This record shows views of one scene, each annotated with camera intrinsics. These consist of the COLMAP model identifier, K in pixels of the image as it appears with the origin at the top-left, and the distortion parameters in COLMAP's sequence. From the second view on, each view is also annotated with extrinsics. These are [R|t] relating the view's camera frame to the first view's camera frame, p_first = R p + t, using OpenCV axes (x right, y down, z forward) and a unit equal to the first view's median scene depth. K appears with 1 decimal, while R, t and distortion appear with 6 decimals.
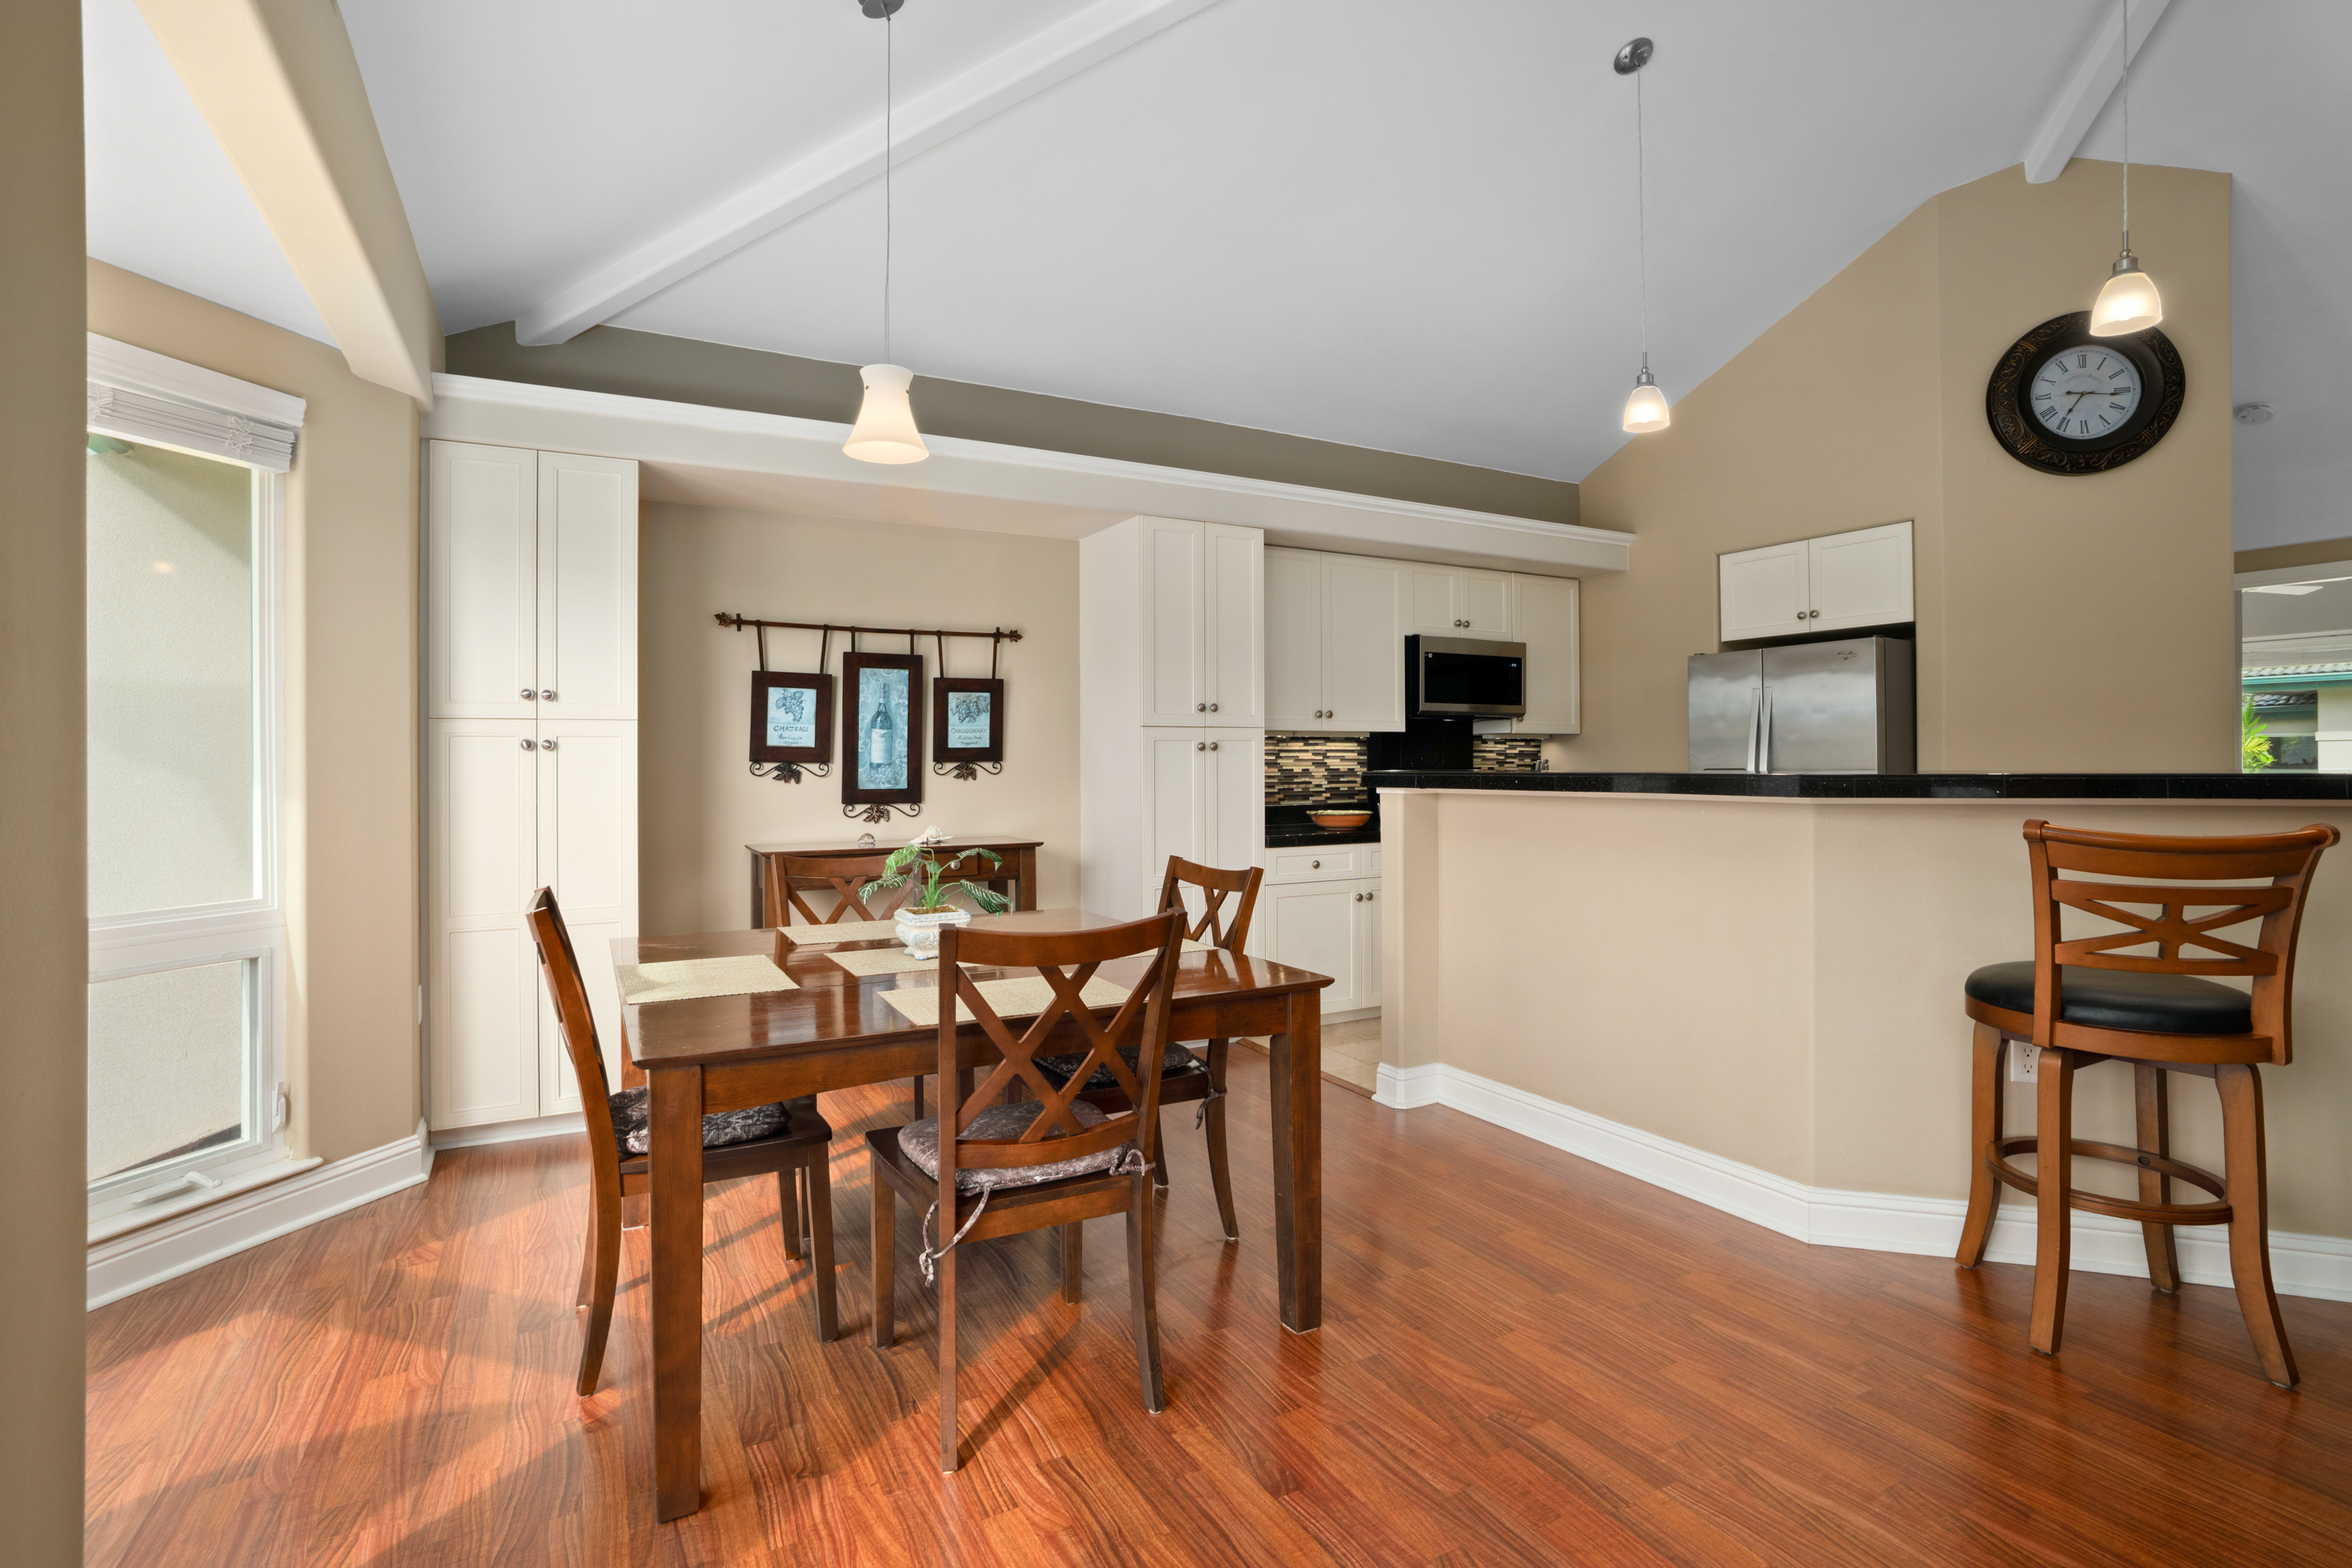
lens RADIAL K [[1044.3, 0, 1200.4], [0, 1044.3, 757.7], [0, 0, 1]] dist [-0.061222, 0.016197]
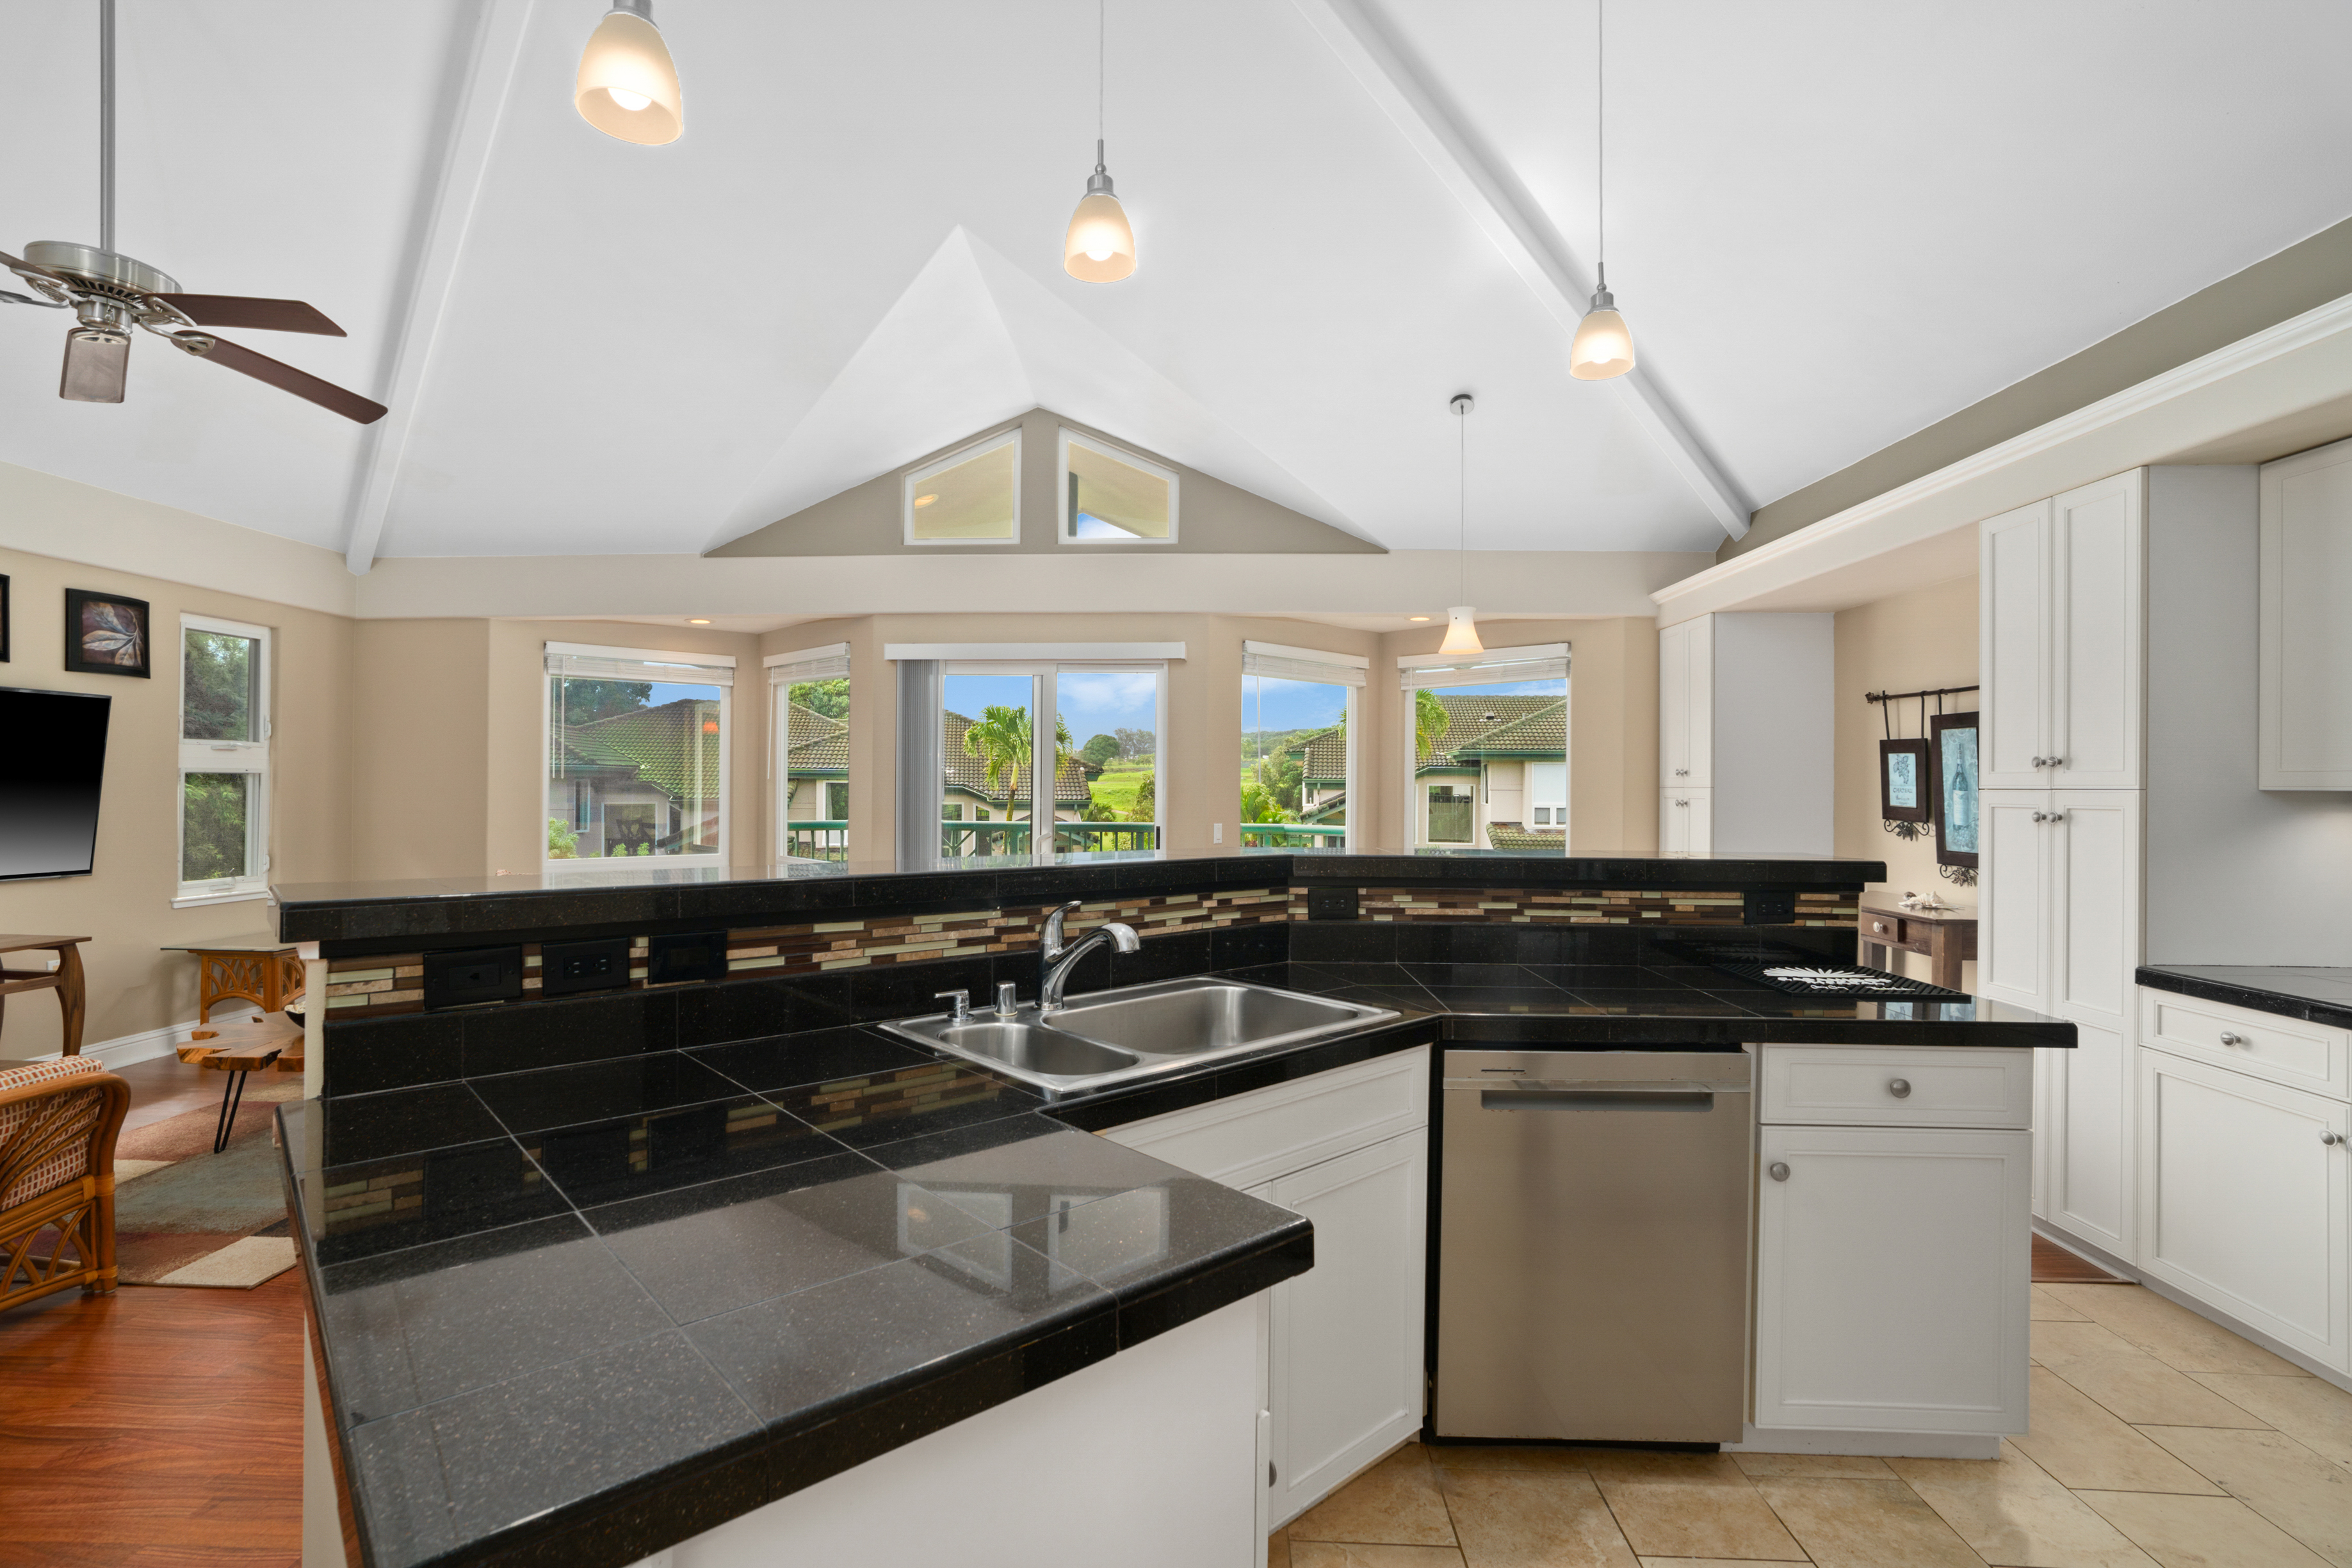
lens RADIAL K [[1088.6, 0, 1176.0], [0, 1088.6, 784.0], [0, 0, 1]] dist [-0.051634, 0.019642]
pose [[-0.488749, -0.001226, -0.872424, 0.917623], [-0.007166, 0.999971, 0.002609, -0.030534], [0.872395, 0.007527, -0.488743, 0.837328]]
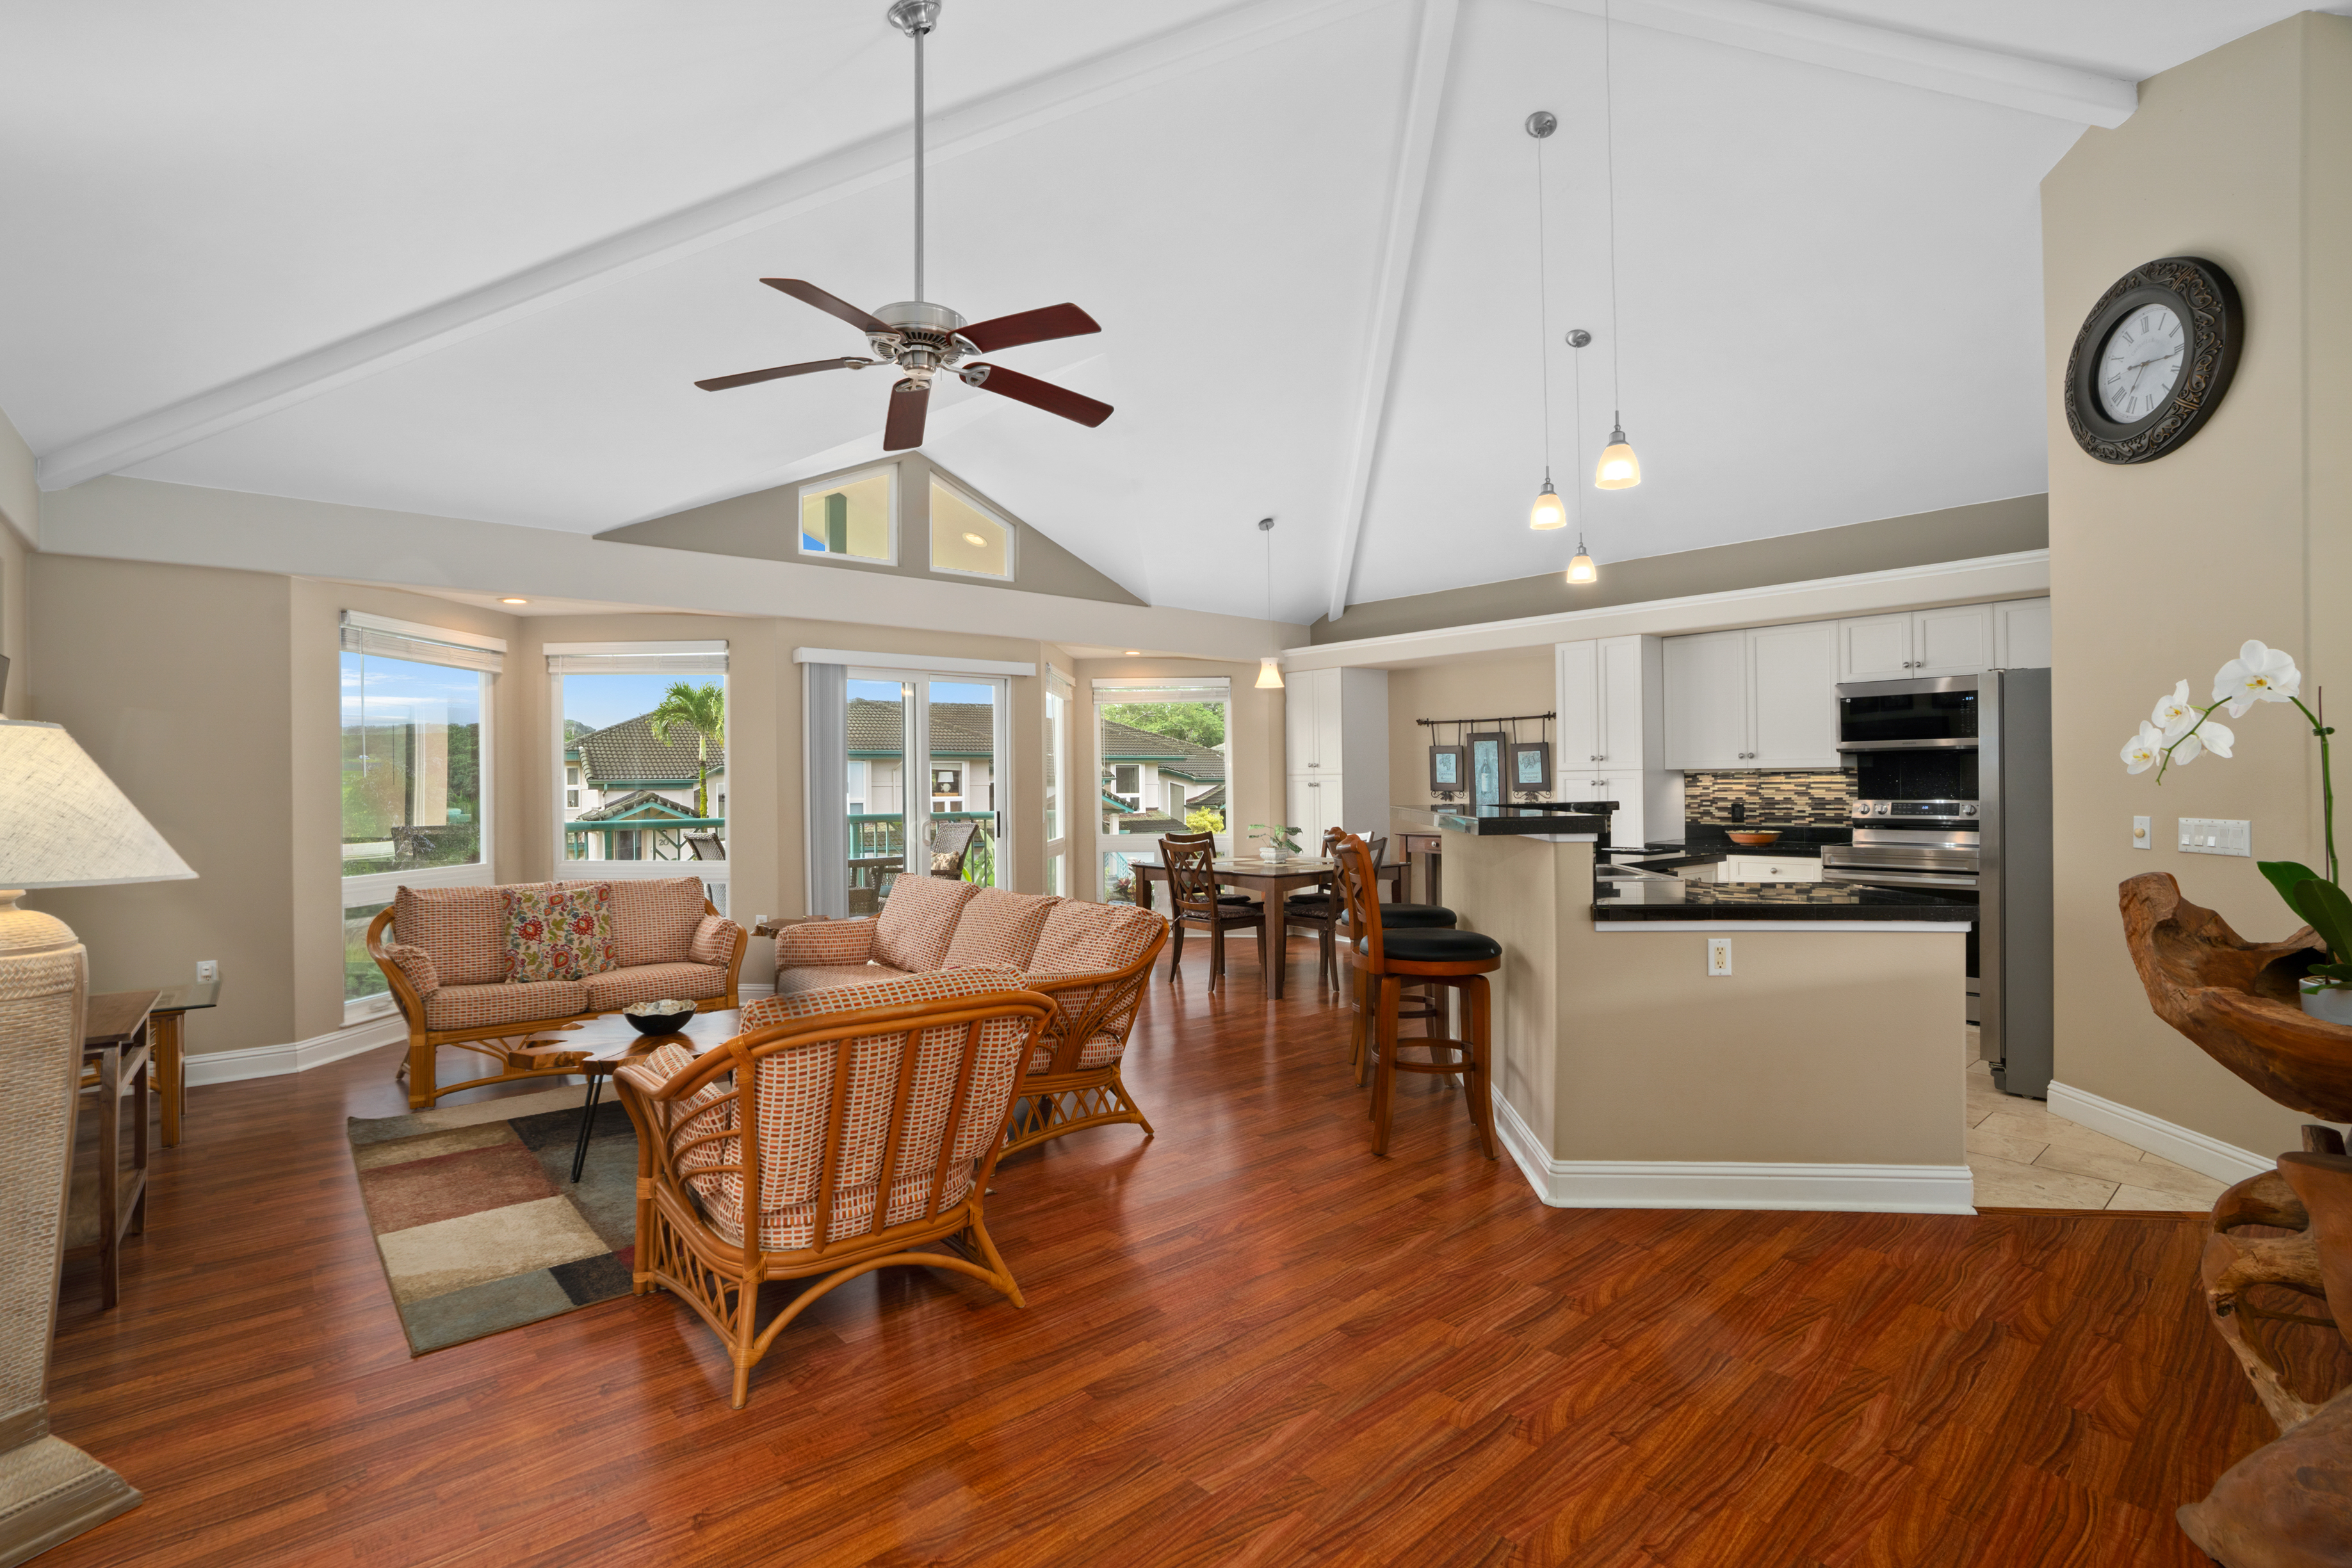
lens RADIAL K [[1088.6, 0, 1176.0], [0, 1088.6, 784.0], [0, 0, 1]] dist [-0.051634, 0.019642]
pose [[0.244467, 0.000364, -0.969658, 1.425062], [0.007897, 0.999966, 0.002366, -0.017170], [0.969626, -0.008236, 0.244455, -0.012965]]
